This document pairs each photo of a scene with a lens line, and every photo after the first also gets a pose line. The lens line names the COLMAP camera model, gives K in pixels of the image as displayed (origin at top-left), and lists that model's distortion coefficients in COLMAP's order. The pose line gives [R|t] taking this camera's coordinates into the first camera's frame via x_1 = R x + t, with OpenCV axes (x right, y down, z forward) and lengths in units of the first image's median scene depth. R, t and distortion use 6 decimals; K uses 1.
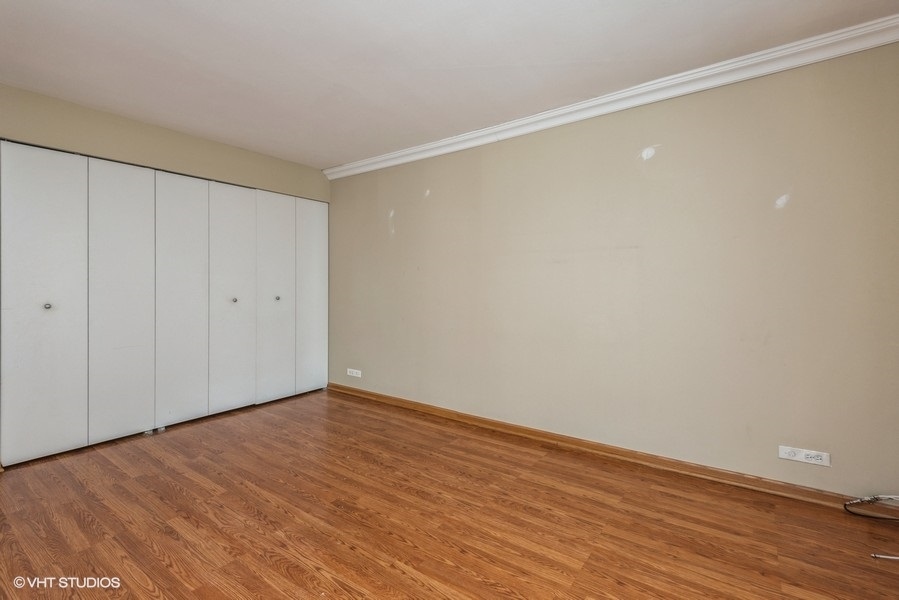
lens RADIAL K [[410.9, 0, 442.1], [0, 410.9, 282.4], [0, 0, 1]] dist [0.024545, -0.005099]
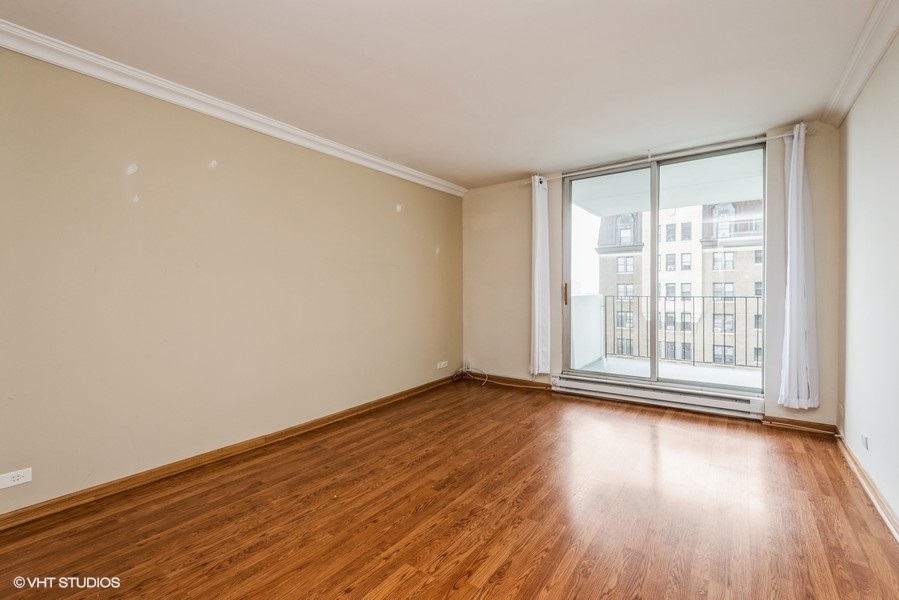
lens RADIAL K [[410.9, 0, 444.7], [0, 410.9, 300.3], [0, 0, 1]] dist [0.024545, -0.005099]
pose [[-0.016091, -0.019326, 0.999684, -1.206988], [0.003256, 0.999807, 0.019381, 0.019176], [-0.999865, 0.003566, -0.016025, 0.912439]]
